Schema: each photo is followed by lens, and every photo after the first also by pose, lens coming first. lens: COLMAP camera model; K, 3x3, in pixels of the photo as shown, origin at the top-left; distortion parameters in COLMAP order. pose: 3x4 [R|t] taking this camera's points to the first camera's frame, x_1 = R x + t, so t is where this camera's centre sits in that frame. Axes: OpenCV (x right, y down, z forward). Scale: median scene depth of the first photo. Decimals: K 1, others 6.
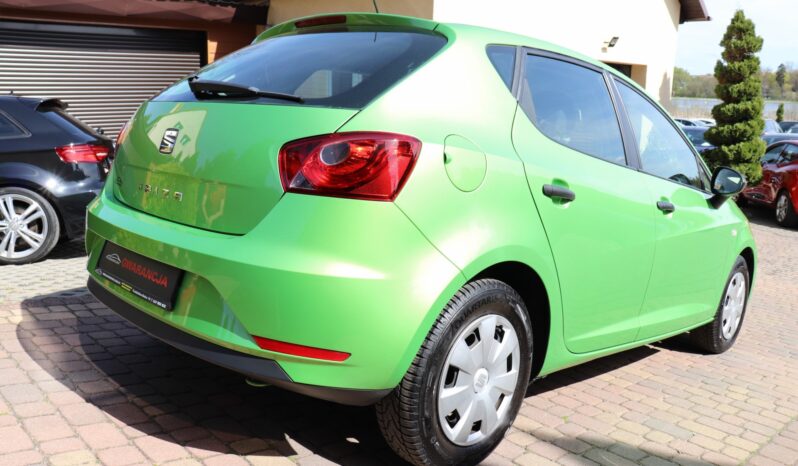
lens RADIAL K [[666.1, 0, 392.1], [0, 666.1, 230.3], [0, 0, 1]] dist [-0.138925, 0.068012]
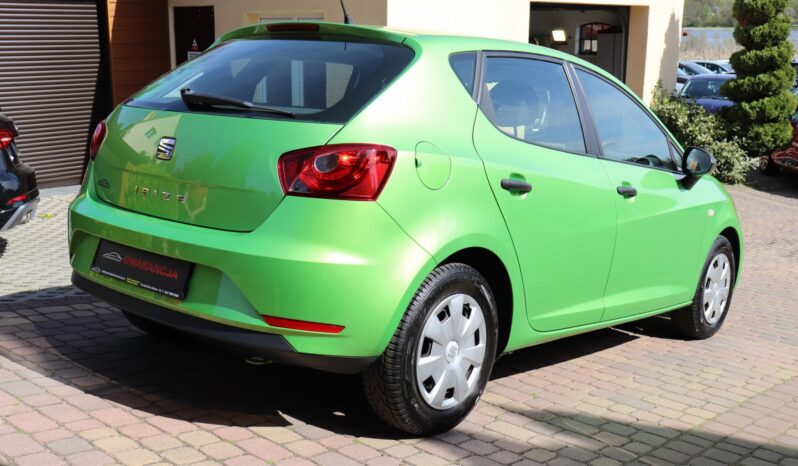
lens RADIAL K [[881.2, 0, 386.5], [0, 881.2, 230.5], [0, 0, 1]] dist [0.008257, 0.000000]
pose [[0.997758, -0.029805, 0.059915, -0.060562], [0.028671, 0.999395, 0.019698, -0.016075], [-0.060466, -0.017936, 0.998009, -0.486719]]
